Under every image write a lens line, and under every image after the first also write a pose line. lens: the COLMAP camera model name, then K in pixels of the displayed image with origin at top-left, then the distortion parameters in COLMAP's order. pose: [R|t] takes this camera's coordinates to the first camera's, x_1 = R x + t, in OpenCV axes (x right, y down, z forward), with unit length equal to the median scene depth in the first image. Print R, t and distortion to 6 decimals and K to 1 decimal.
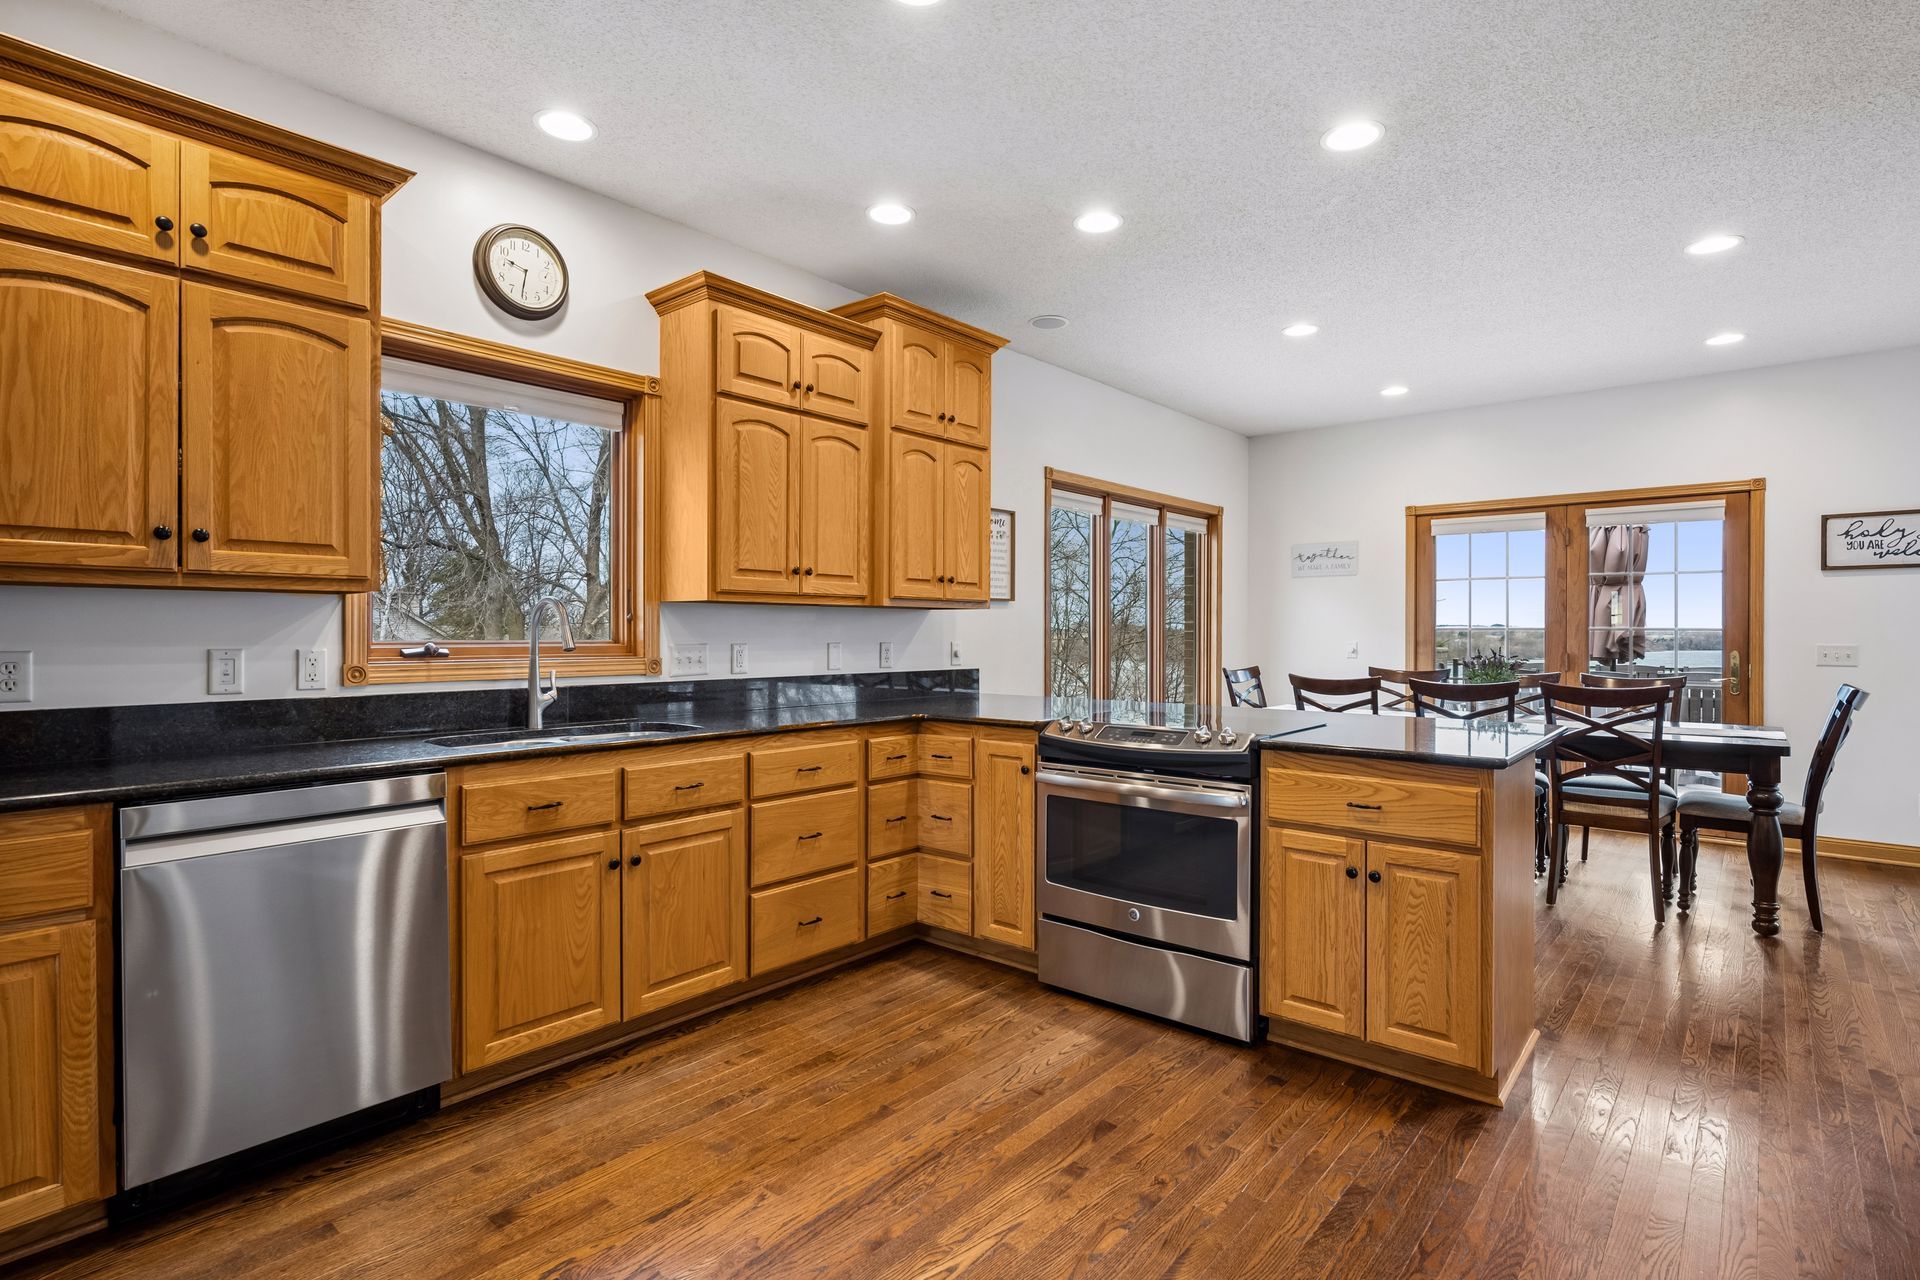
lens RADIAL K [[927.6, 0, 966.3], [0, 927.6, 629.5], [0, 0, 1]] dist [-0.000965, -0.000227]
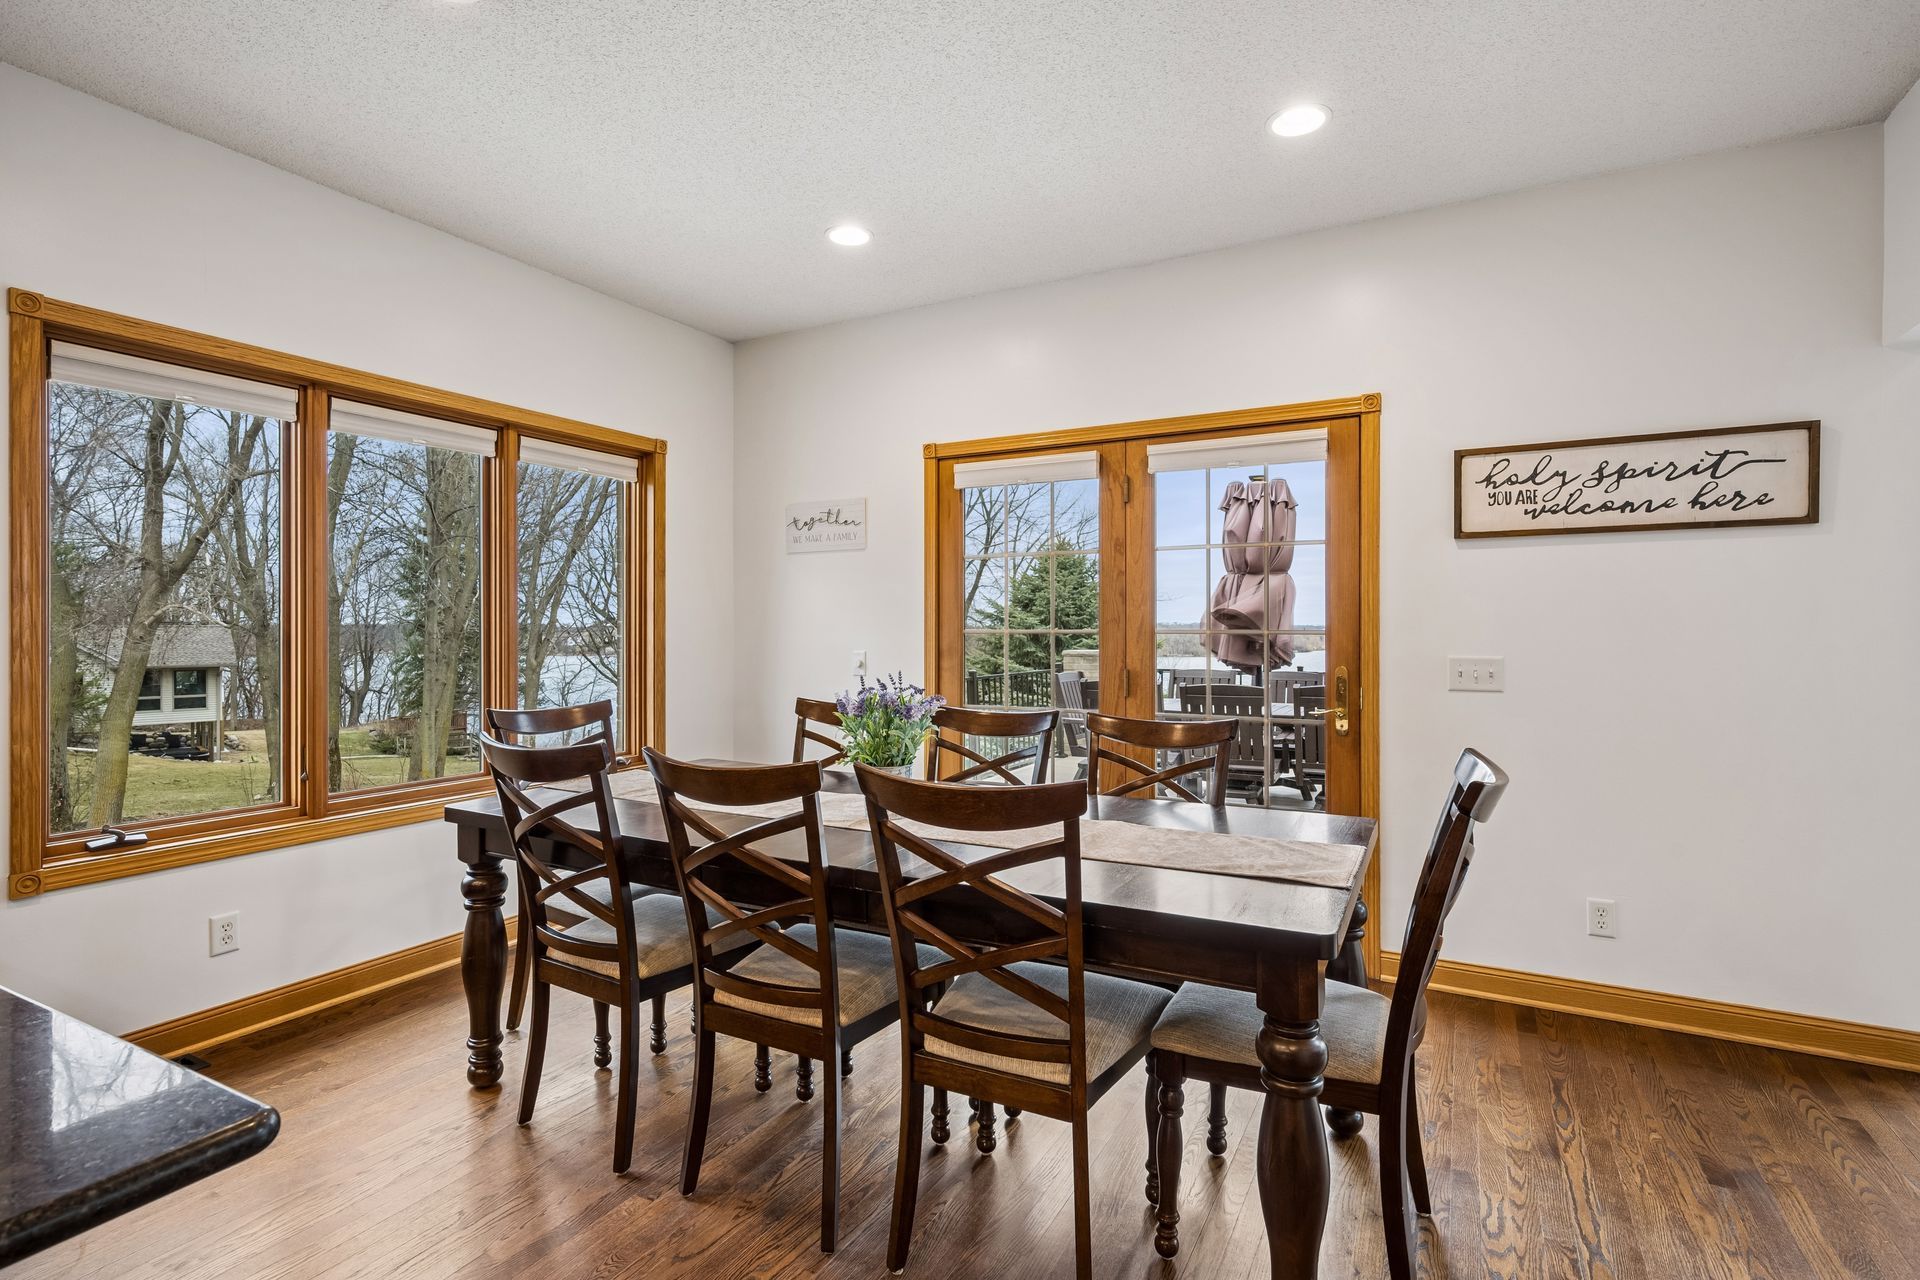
lens RADIAL K [[927.6, 0, 955.6], [0, 927.6, 626.8], [0, 0, 1]] dist [-0.000965, -0.000227]
pose [[0.977303, -0.002136, 0.211838, 0.441532], [0.002509, 0.999996, -0.001492, -0.003572], [-0.211833, 0.001989, 0.977304, 0.439976]]
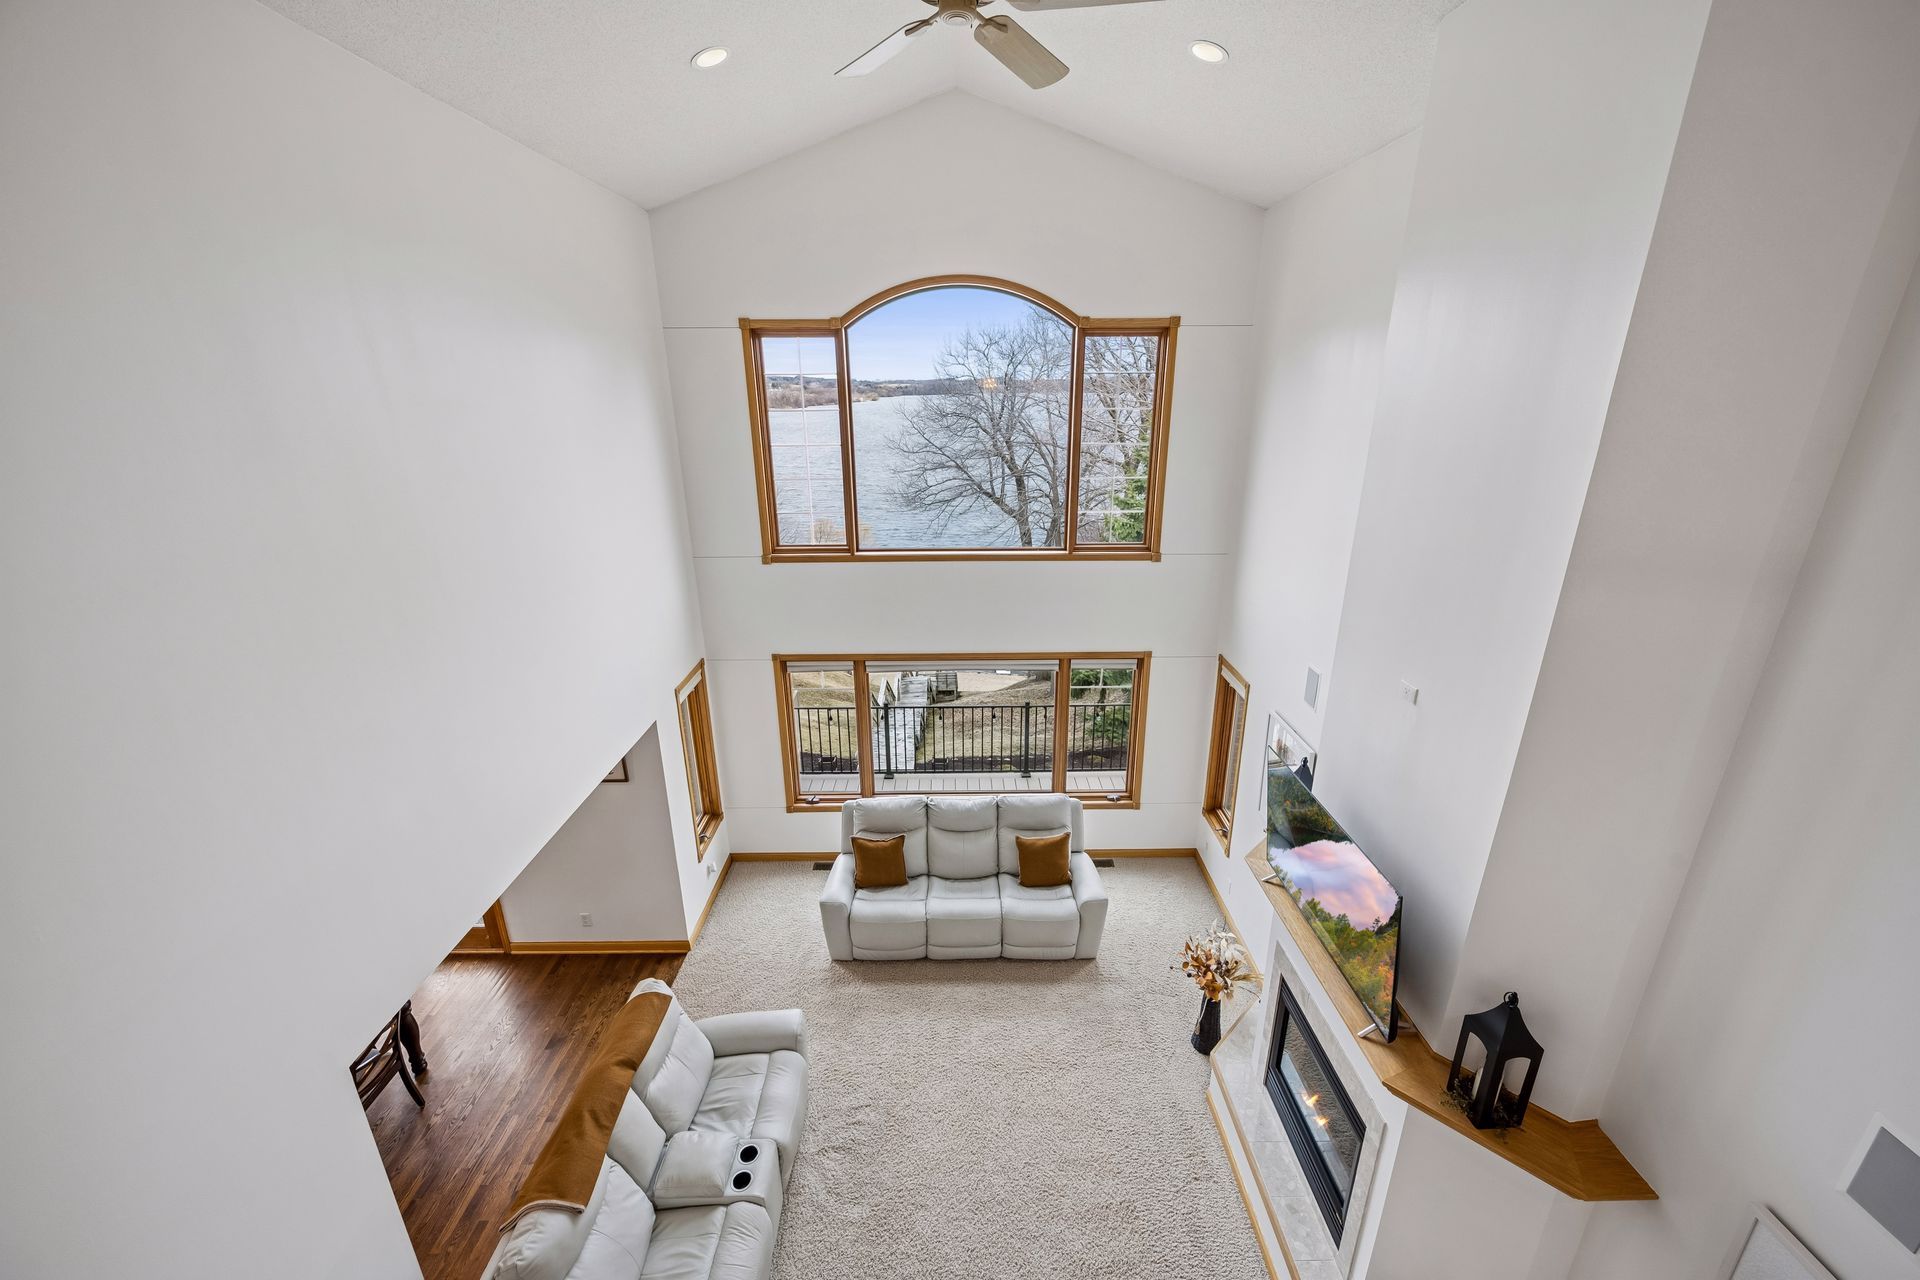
lens RADIAL K [[755.2, 0, 966.4], [0, 755.2, 638.3], [0, 0, 1]] dist [-0.002062, 0.000182]
pose [[0.747167, -0.218847, 0.627573, 0.755871], [0.007245, 0.946860, 0.321564, -0.597365], [-0.664597, -0.235715, 0.709048, -0.187693]]
